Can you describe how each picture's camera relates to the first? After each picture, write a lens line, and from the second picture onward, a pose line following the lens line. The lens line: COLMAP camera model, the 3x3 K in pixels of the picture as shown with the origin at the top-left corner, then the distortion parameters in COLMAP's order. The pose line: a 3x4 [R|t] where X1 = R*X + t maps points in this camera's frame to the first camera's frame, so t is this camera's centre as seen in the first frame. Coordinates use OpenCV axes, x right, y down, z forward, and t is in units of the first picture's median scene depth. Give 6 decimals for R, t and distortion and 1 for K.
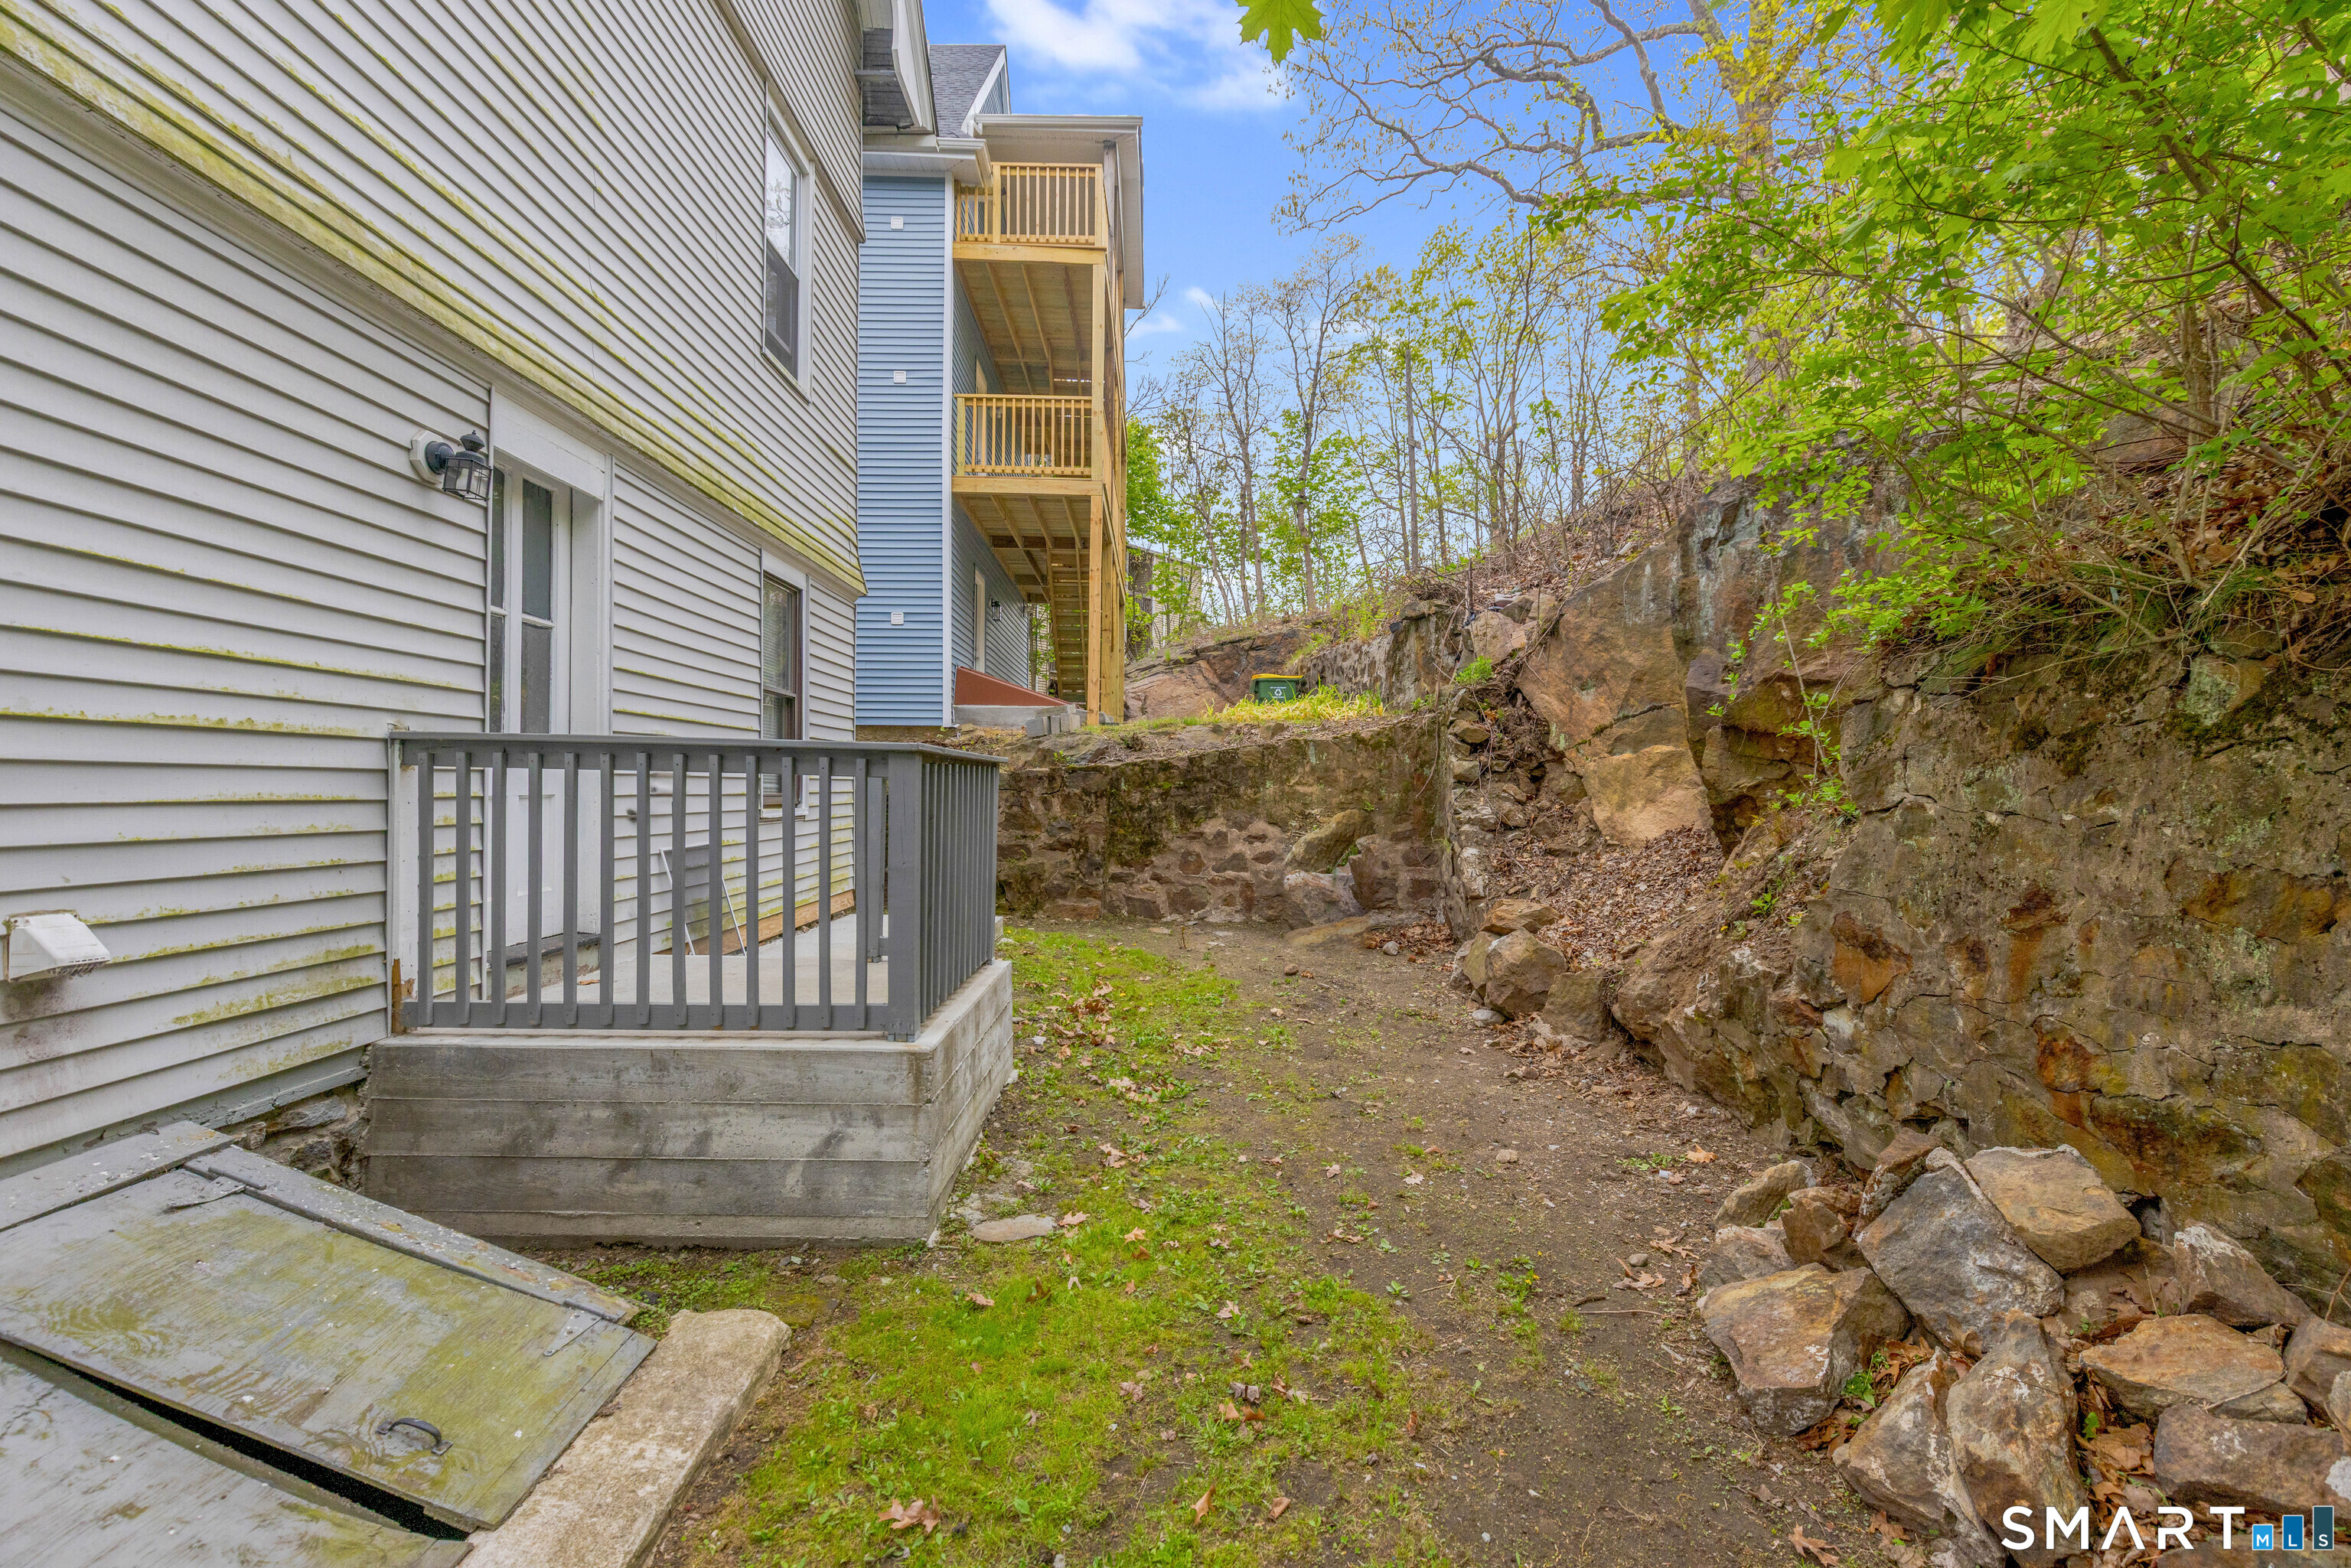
lens RADIAL K [[1050.3, 0, 1179.1], [0, 1050.3, 790.0], [0, 0, 1]] dist [0.005034, -0.001521]
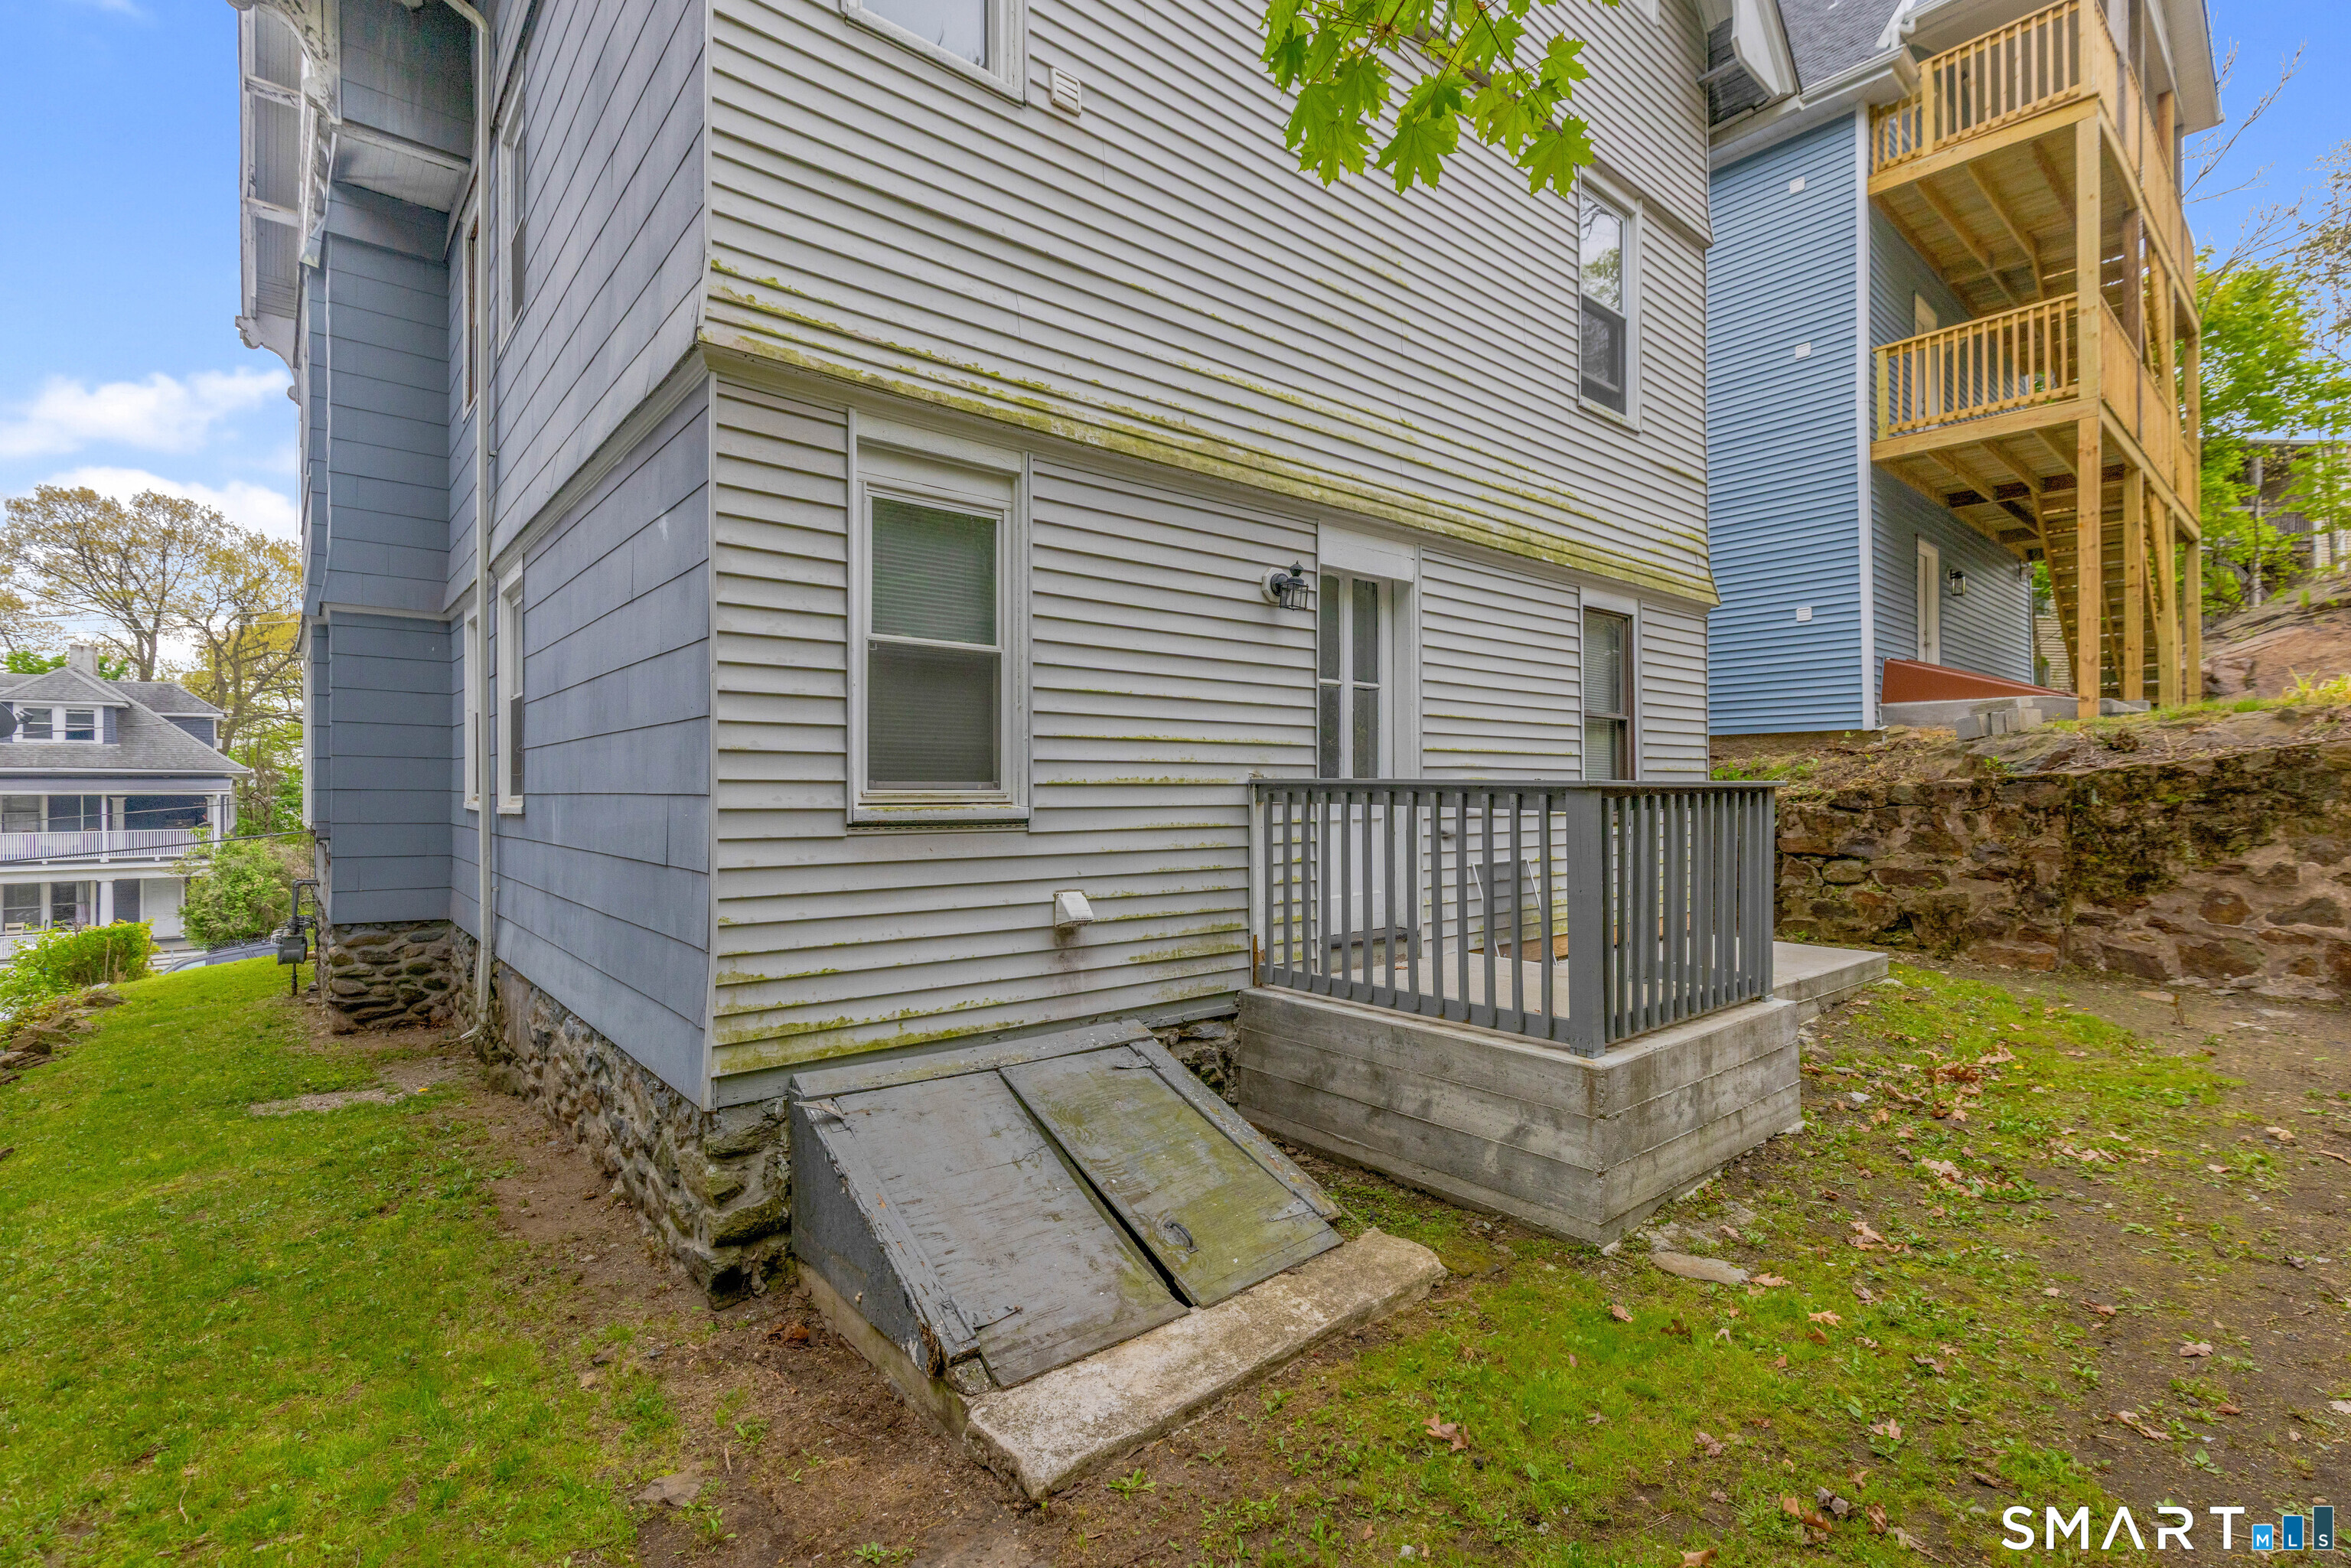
lens RADIAL K [[1050.3, 0, 1173.9], [0, 1050.3, 782.1], [0, 0, 1]] dist [0.005034, -0.001521]
pose [[0.636544, -0.017526, -0.771041, 0.278799], [0.008439, 0.999840, -0.015759, -0.026072], [0.771194, 0.003525, 0.636590, -0.011711]]
